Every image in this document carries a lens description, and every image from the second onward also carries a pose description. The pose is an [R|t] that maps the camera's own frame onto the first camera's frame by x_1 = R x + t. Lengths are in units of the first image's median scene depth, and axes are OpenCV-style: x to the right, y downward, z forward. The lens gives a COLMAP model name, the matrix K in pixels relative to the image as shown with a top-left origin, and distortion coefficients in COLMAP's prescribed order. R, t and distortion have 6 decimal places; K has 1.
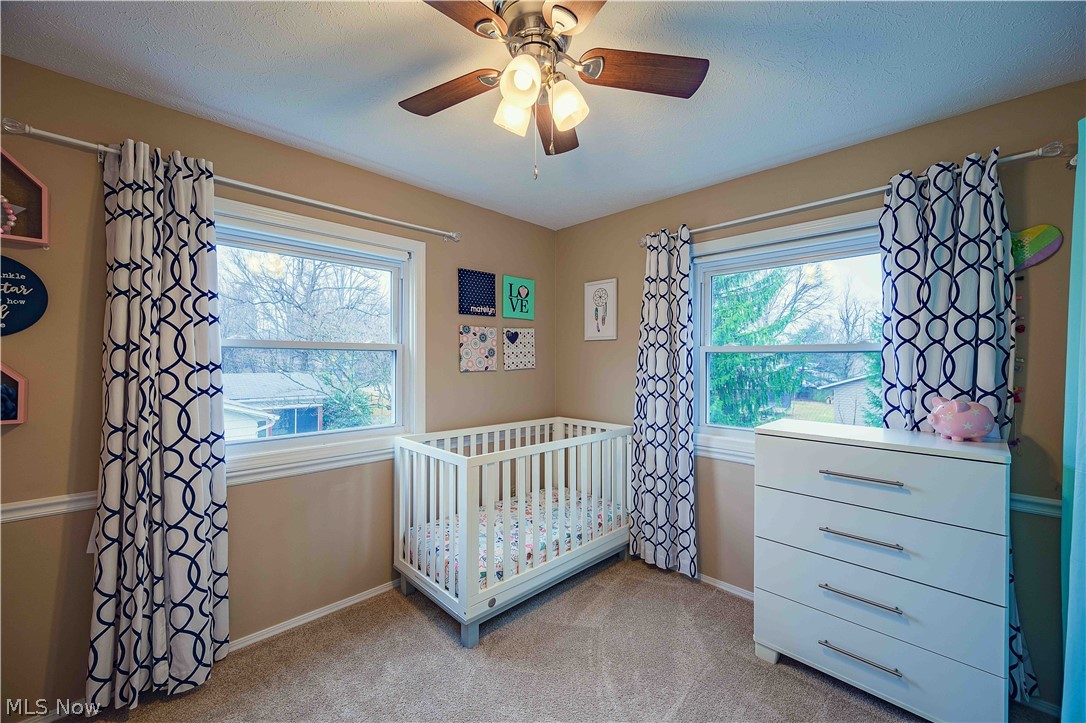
lens RADIAL K [[425.2, 0, 541.7], [0, 425.2, 355.9], [0, 0, 1]] dist [0.000534, 0.000047]
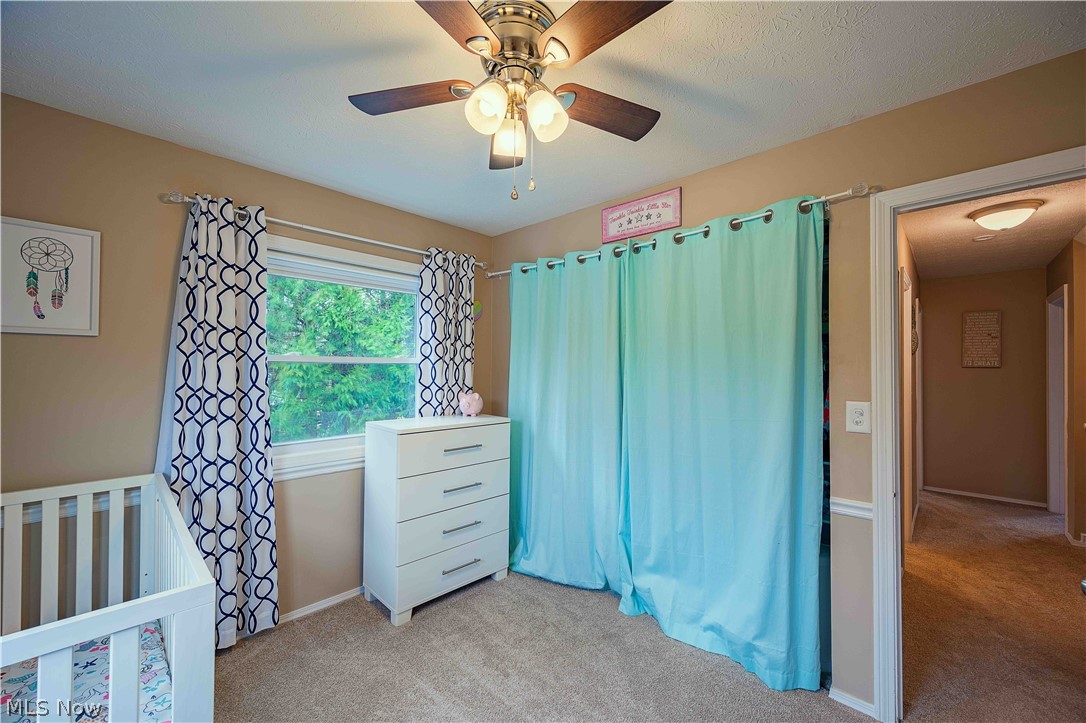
lens RADIAL K [[427.5, 0, 544.9], [0, 427.5, 361.0], [0, 0, 1]] dist [0.000057, 0.000152]
pose [[-0.023079, 0.015830, 0.999608, -0.539947], [-0.012452, 0.999793, -0.016120, -0.003469], [-0.999656, -0.012819, -0.022877, 0.500235]]
